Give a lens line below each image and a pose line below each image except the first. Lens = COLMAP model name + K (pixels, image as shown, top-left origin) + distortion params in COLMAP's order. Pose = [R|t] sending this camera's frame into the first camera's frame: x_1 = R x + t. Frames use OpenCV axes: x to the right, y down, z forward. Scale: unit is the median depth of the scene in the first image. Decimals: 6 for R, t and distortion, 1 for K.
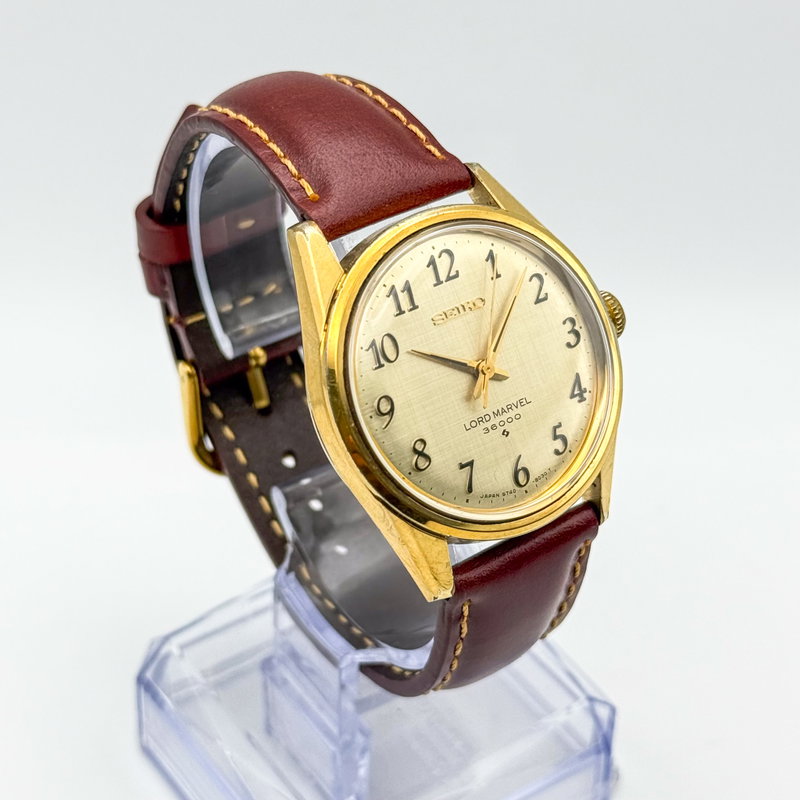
lens RADIAL K [[1728.6, 0, 417.3], [0, 1728.6, 399.3], [0, 0, 1]] dist [0.024487, -0.149532]
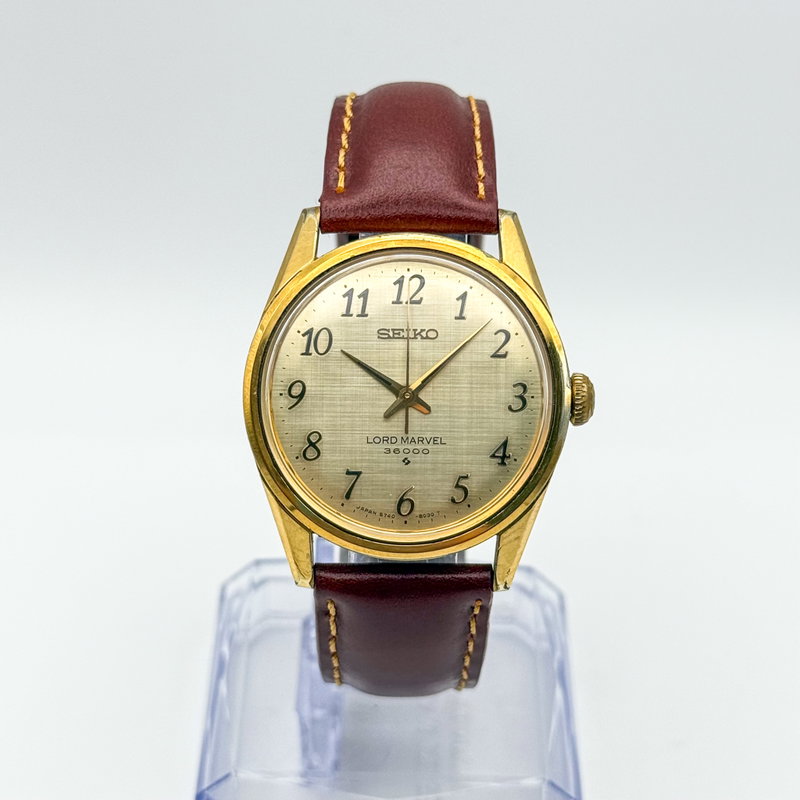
lens RADIAL K [[1728.6, 0, 417.3], [0, 1728.6, 399.3], [0, 0, 1]] dist [0.024487, -0.149532]
pose [[0.822117, 0.354688, -0.445331, 0.502840], [-0.363916, 0.928943, 0.068047, -0.087324], [0.437823, 0.106120, 0.892776, 0.081293]]
